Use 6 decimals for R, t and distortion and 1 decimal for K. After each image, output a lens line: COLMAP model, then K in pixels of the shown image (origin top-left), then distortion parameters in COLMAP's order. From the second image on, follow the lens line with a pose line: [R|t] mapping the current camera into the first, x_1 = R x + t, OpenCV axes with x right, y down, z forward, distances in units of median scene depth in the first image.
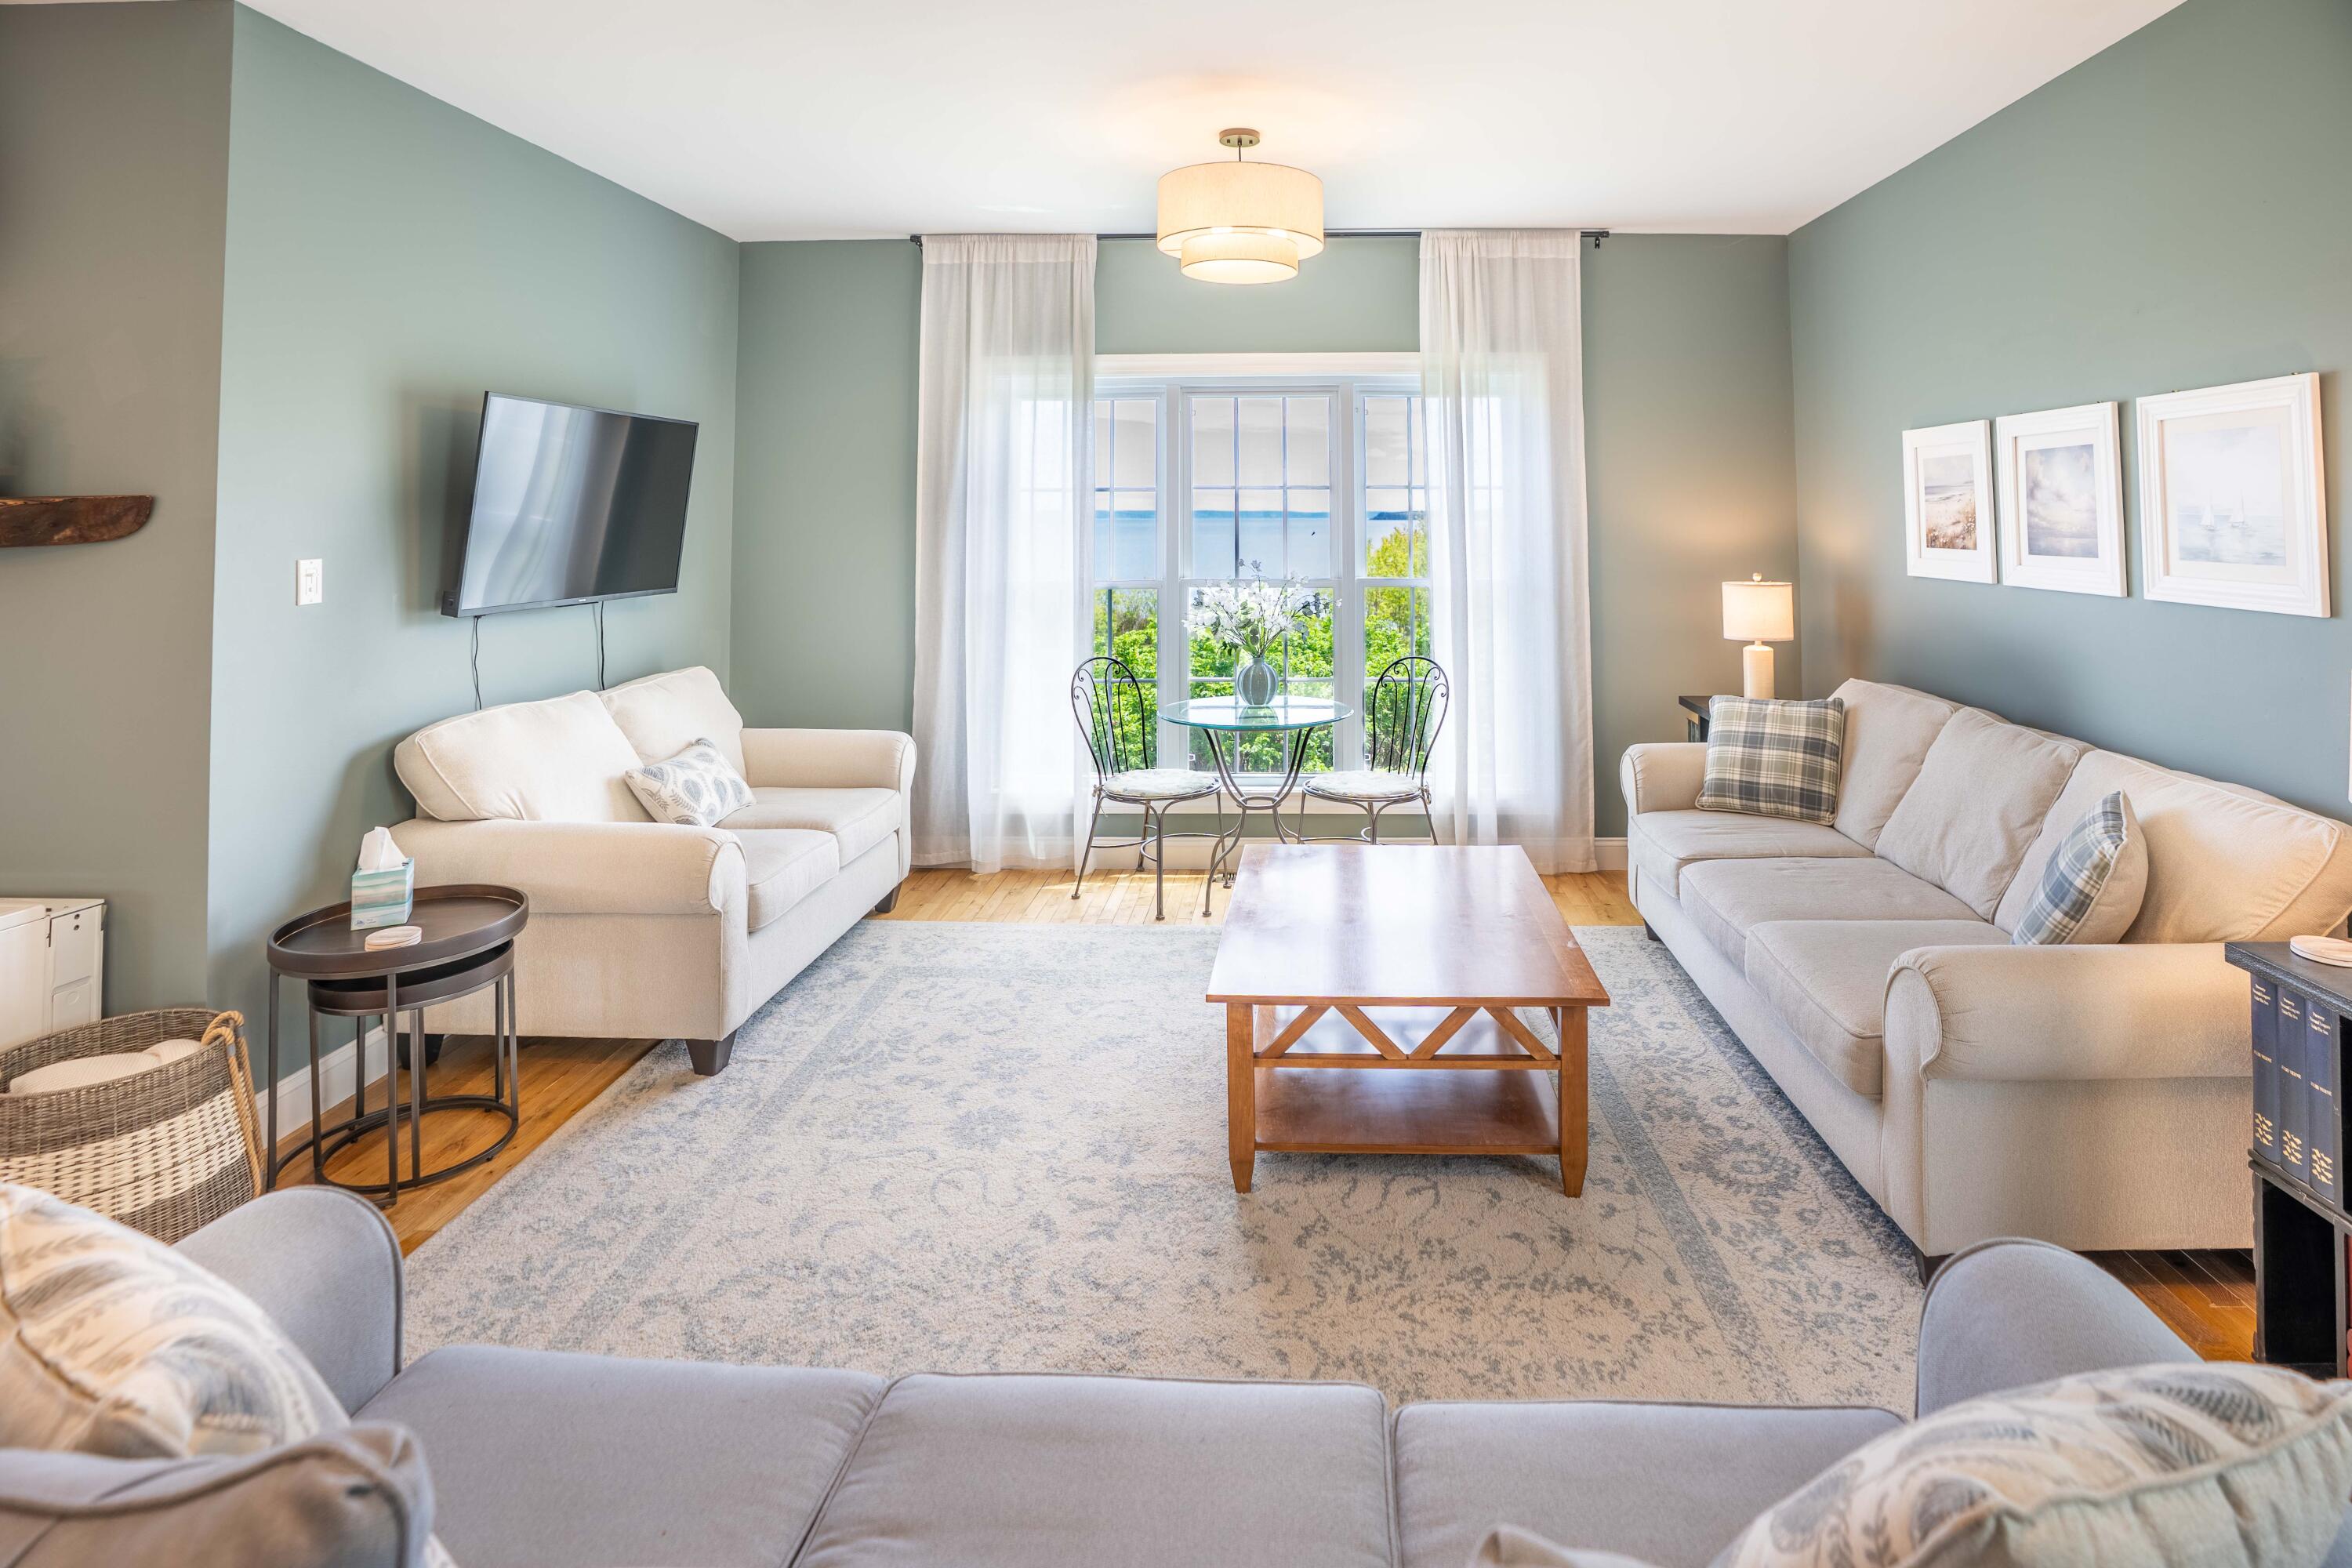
lens RADIAL K [[1157.8, 0, 1174.6], [0, 1157.8, 654.5], [0, 0, 1]] dist [-0.072423, -0.000300]
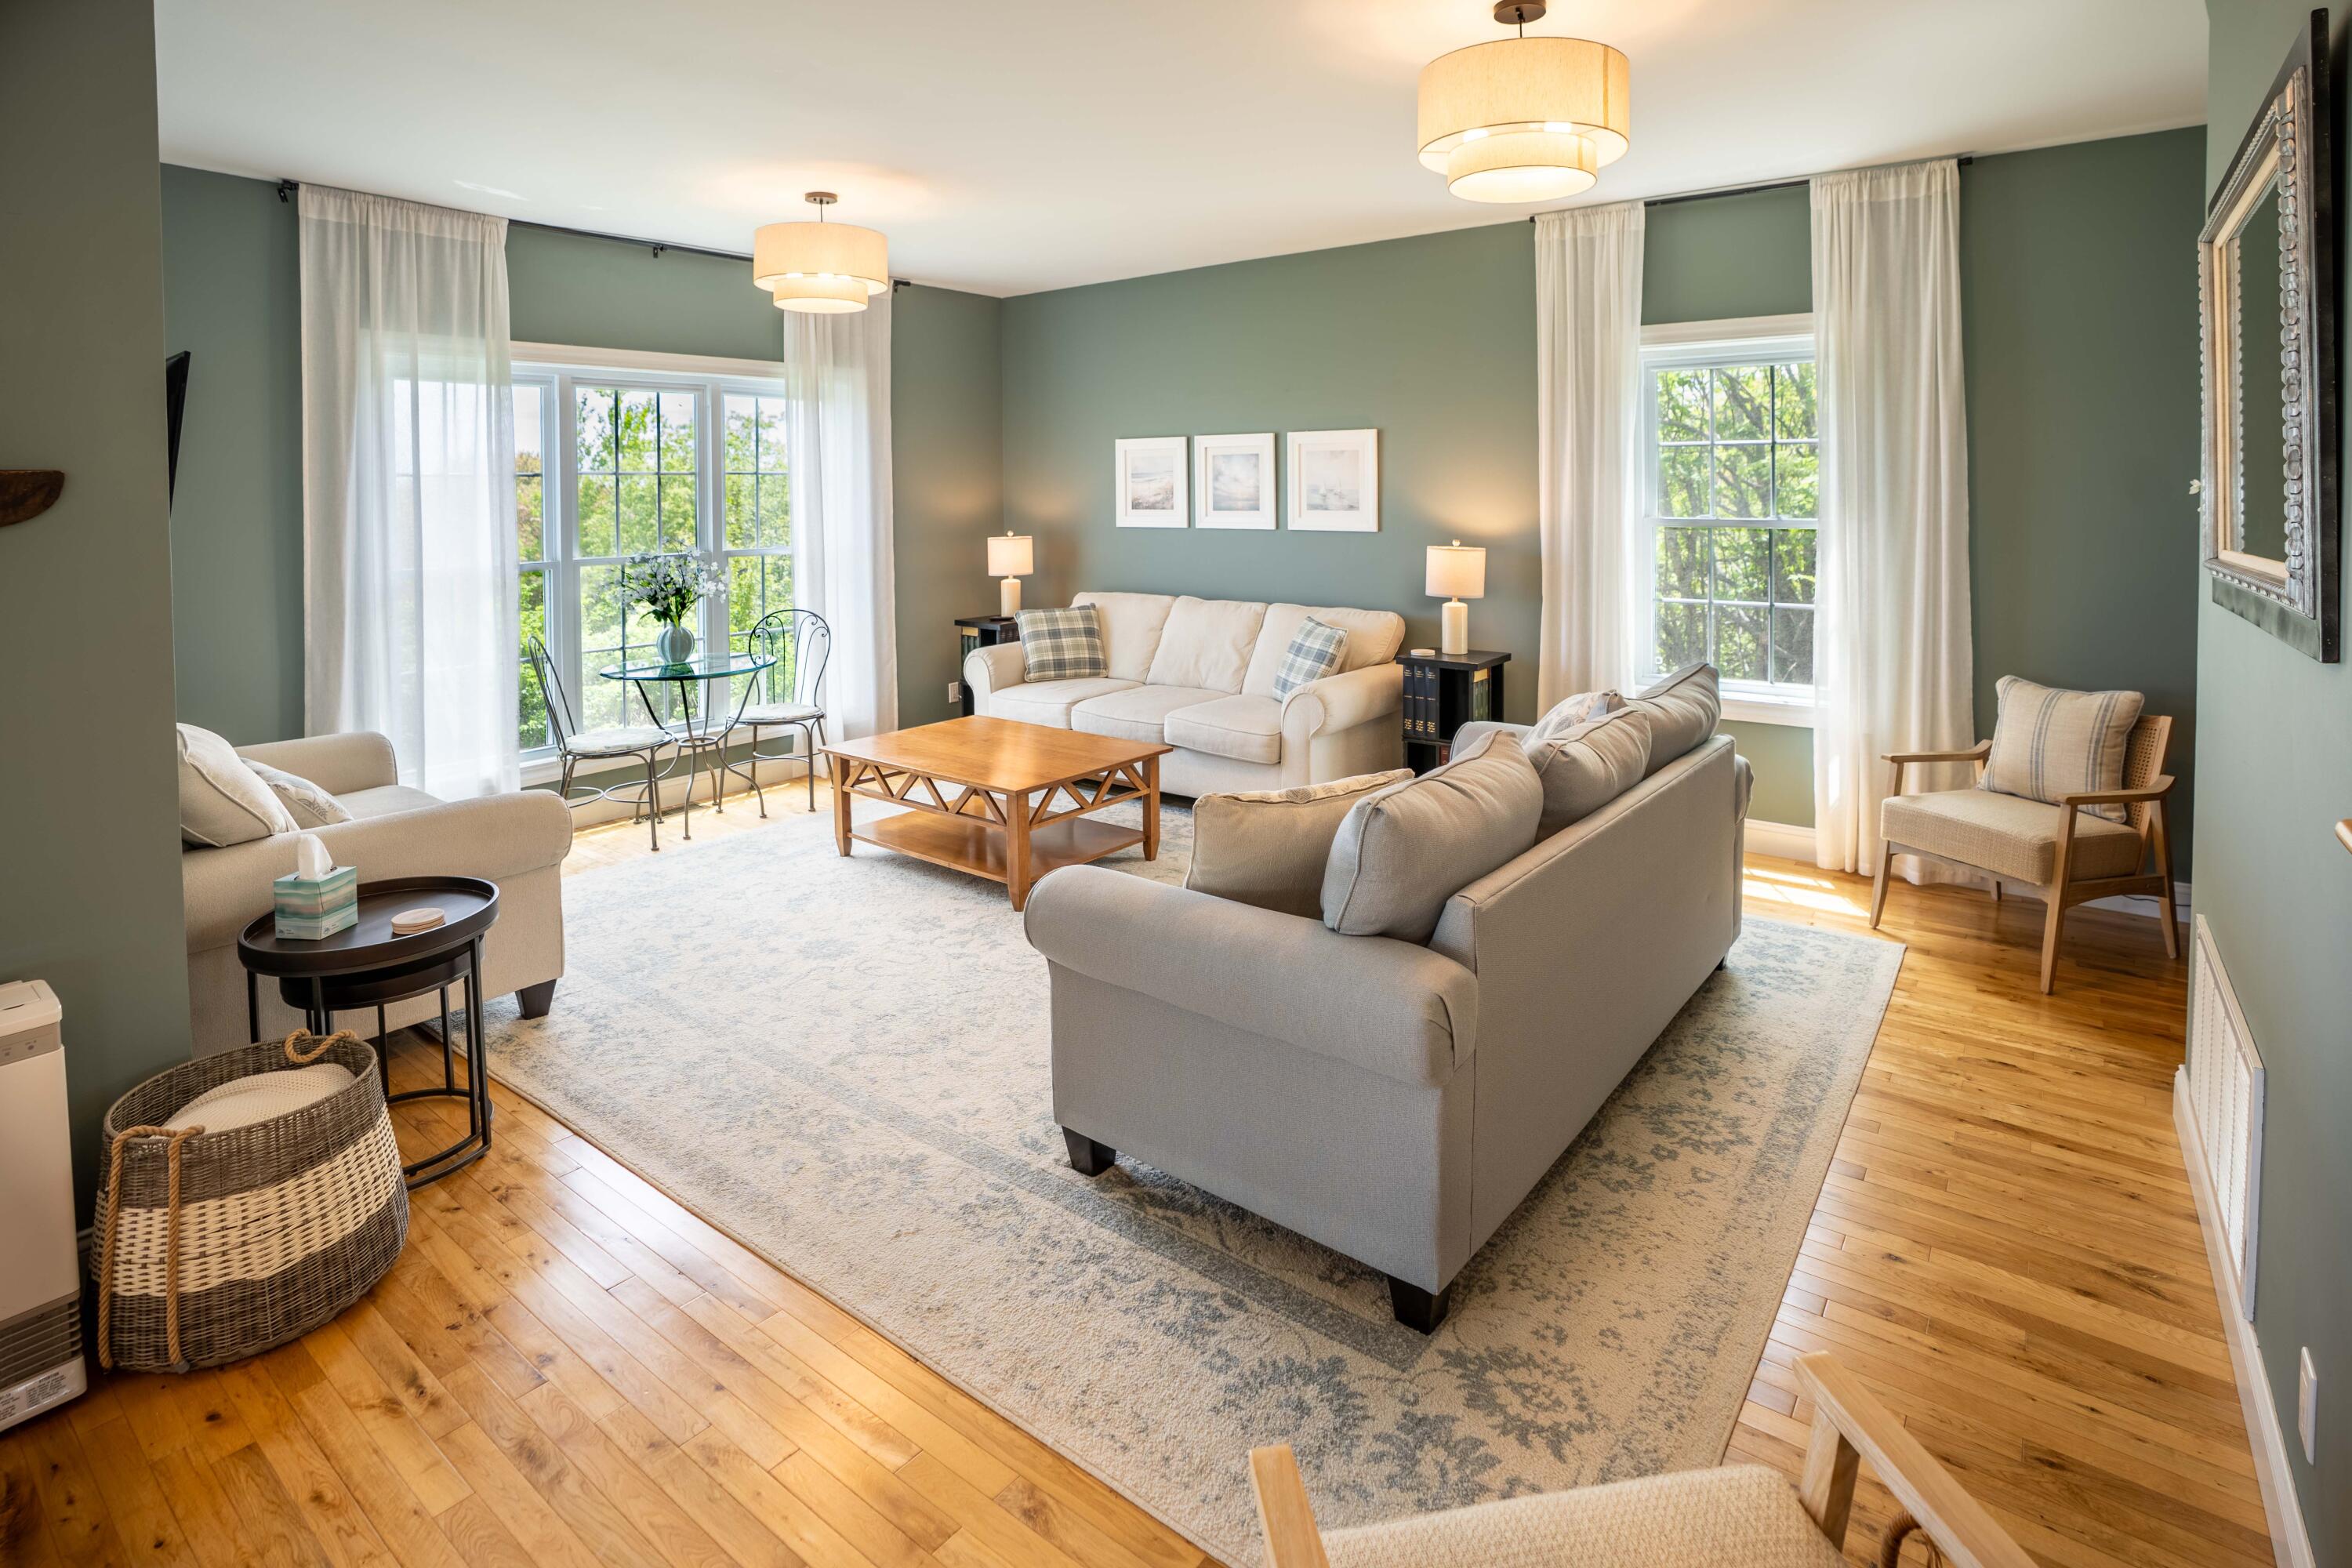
lens RADIAL K [[1127.7, 0, 1099.3], [0, 1127.7, 839.4], [0, 0, 1]] dist [-0.067977, 0.033188]
pose [[0.615860, -0.235317, 0.751893, -0.782153], [0.098431, 0.969857, 0.222910, 0.008407], [-0.781683, -0.063272, 0.620458, -0.075299]]
